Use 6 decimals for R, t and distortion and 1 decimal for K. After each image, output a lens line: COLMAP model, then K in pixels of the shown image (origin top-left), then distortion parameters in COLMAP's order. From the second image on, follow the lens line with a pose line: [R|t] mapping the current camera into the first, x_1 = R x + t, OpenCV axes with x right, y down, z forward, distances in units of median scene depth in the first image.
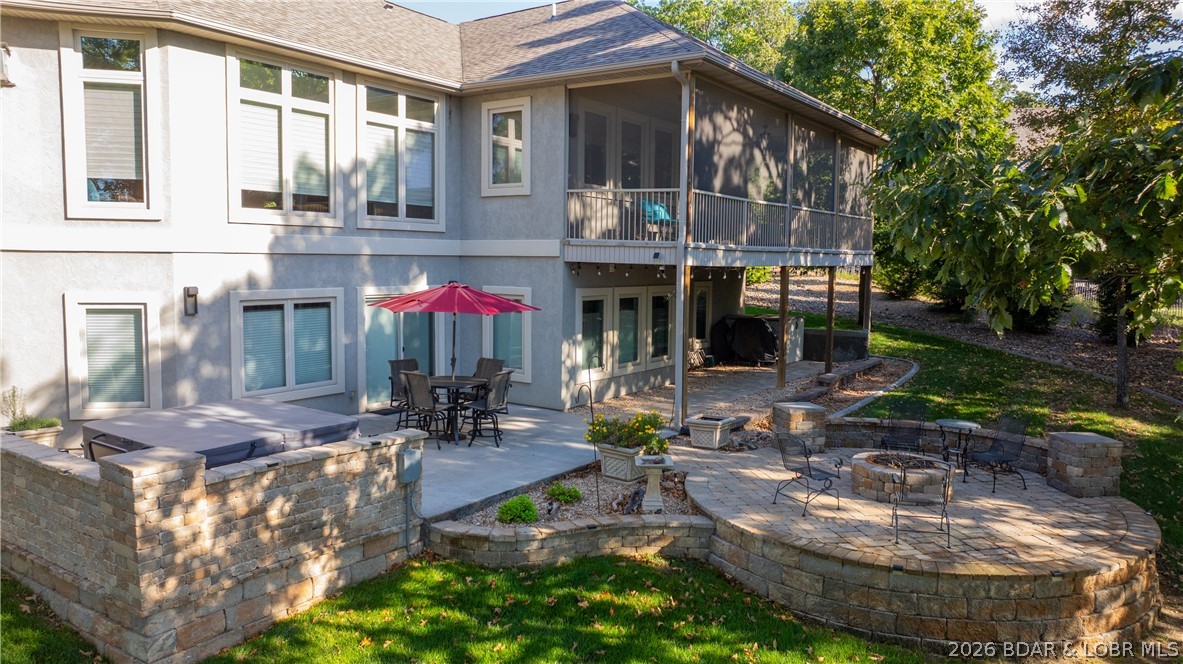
lens RADIAL K [[840.7, 0, 590.5], [0, 840.7, 331.2], [0, 0, 1]] dist [0.008029, 0.008998]
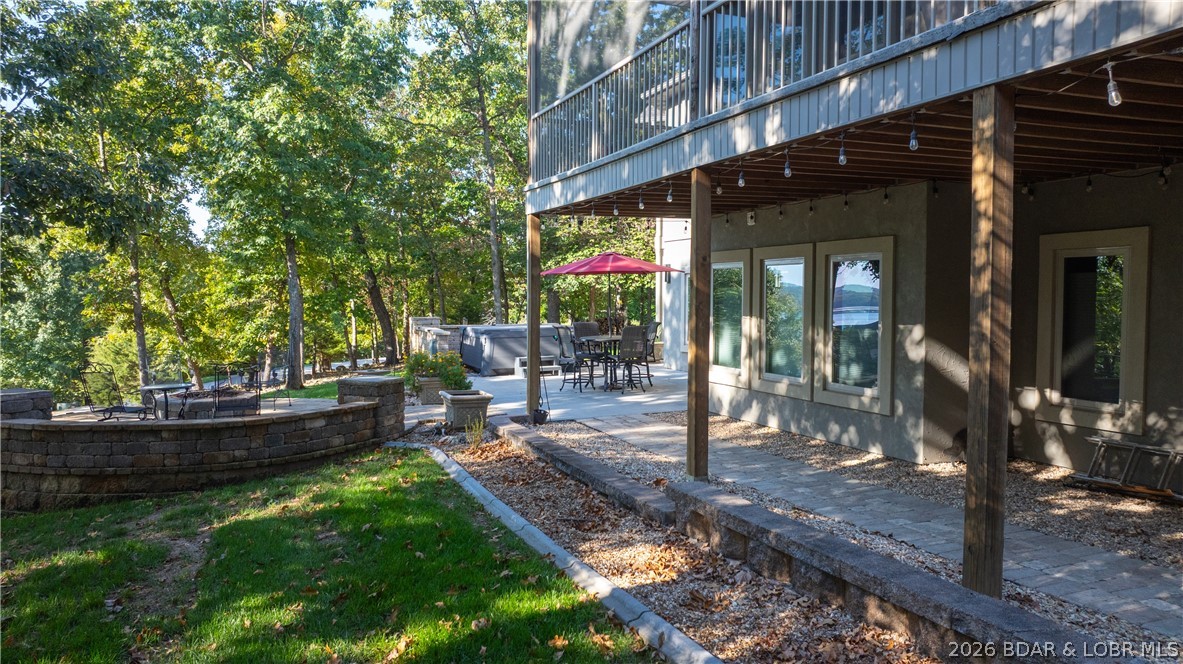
lens RADIAL K [[840.7, 0, 590.0], [0, 840.7, 329.9], [0, 0, 1]] dist [0.008029, 0.008998]
pose [[-0.537680, 0.015673, -0.843003, 0.658441], [-0.091541, 0.992832, 0.076845, -0.030811], [0.838165, 0.118487, -0.532391, 1.289989]]
